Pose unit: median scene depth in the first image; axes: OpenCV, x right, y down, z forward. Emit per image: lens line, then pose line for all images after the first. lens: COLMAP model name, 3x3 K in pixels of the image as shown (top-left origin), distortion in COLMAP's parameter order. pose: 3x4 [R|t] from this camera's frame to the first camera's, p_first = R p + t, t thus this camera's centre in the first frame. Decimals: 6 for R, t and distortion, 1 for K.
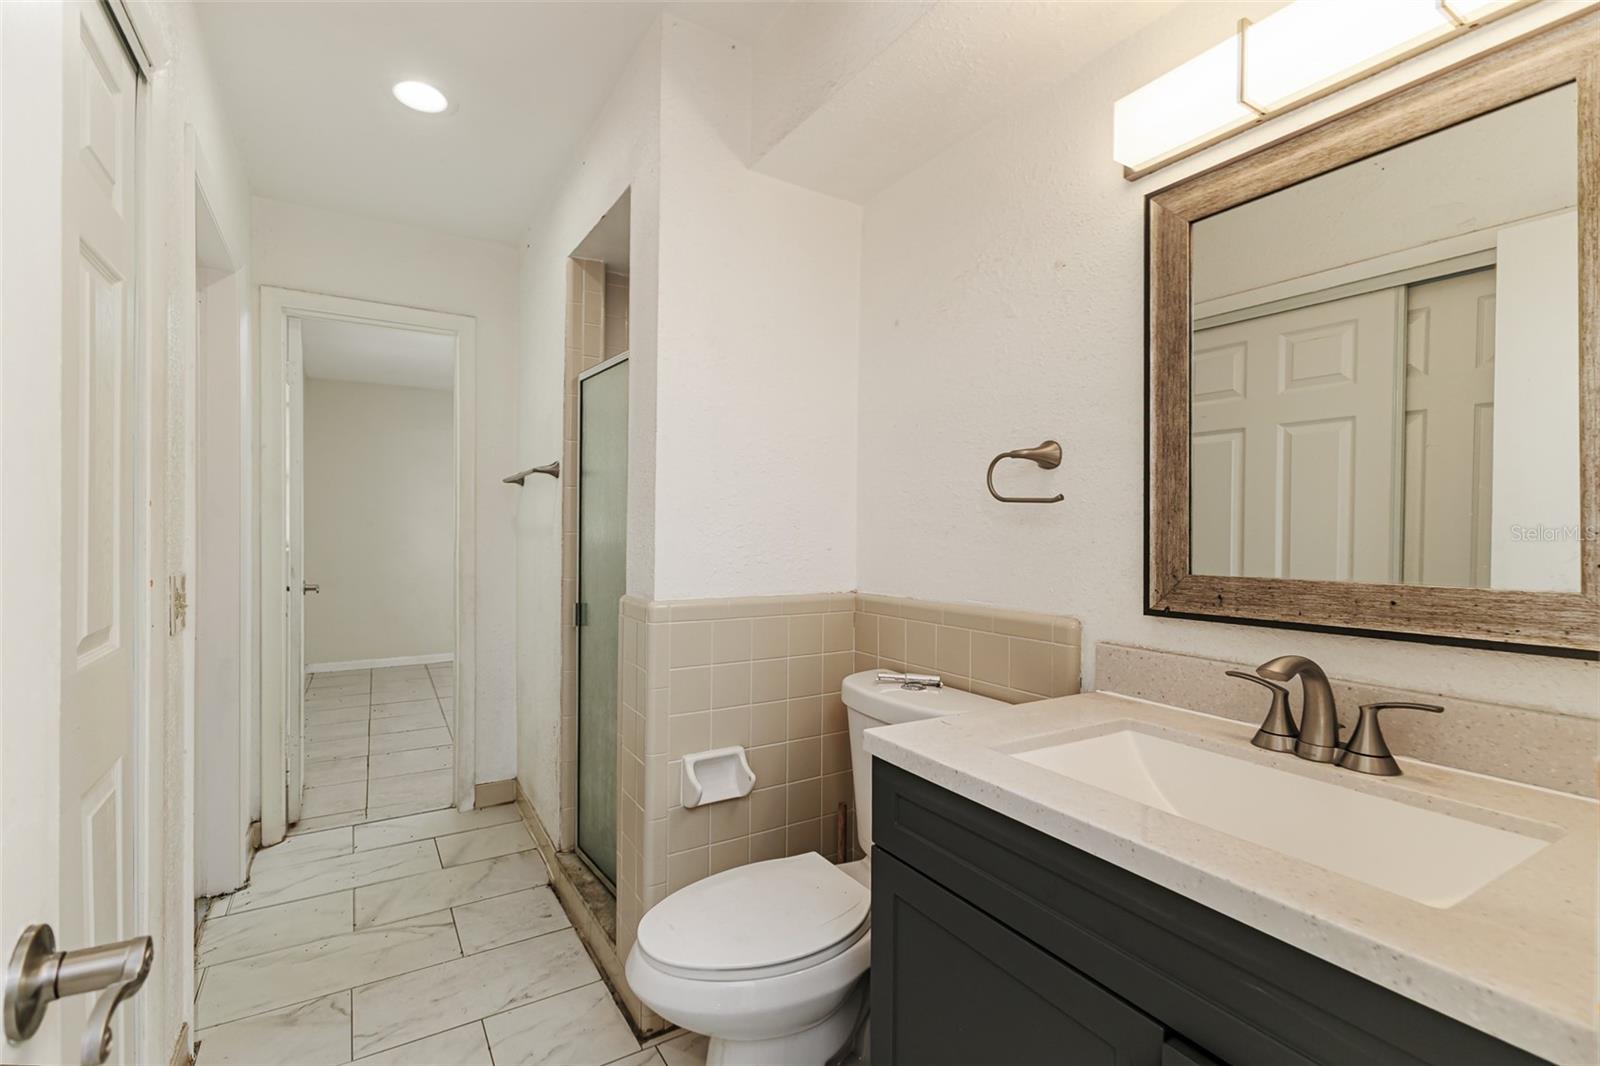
lens RADIAL K [[707.4, 0, 798.1], [0, 707.4, 531.1], [0, 0, 1]] dist [-0.001424, -0.000916]
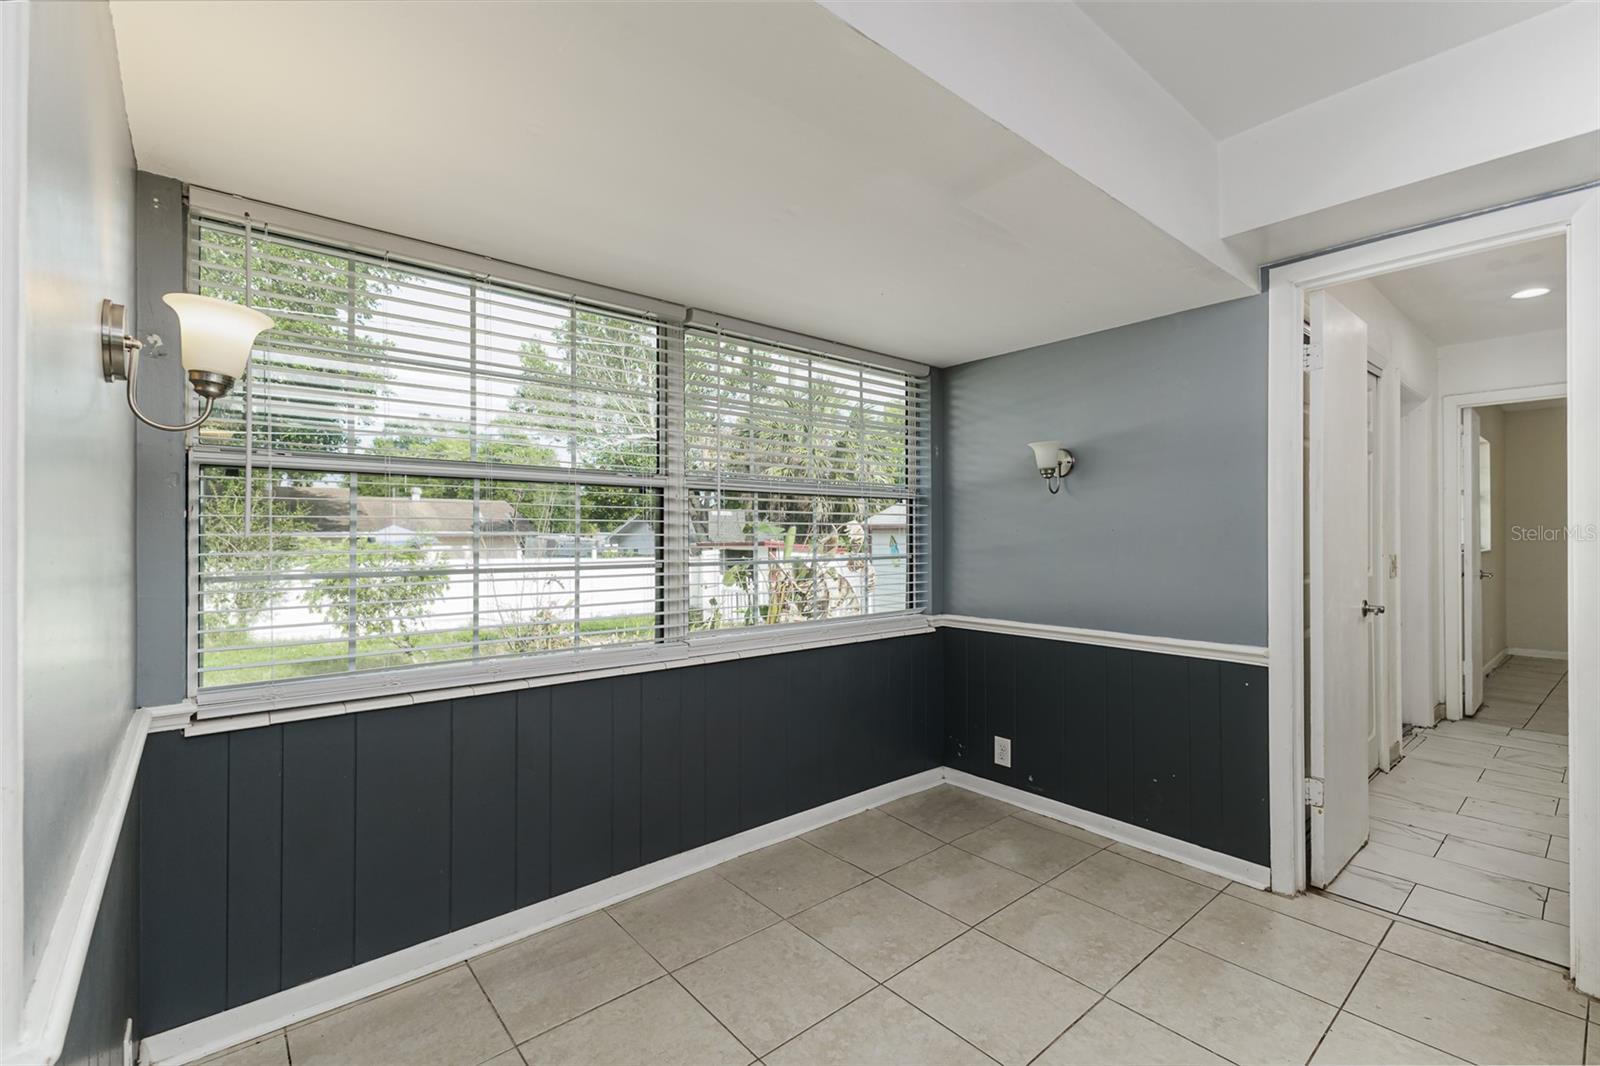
lens RADIAL K [[688.9, 0, 799.9], [0, 688.9, 537.1], [0, 0, 1]] dist [0.027514, -0.000159]
pose [[0.140571, -0.003842, -0.990063, 1.113933], [-0.006091, 0.999970, -0.004745, 0.023263], [0.990052, 0.006698, 0.140544, -1.235399]]
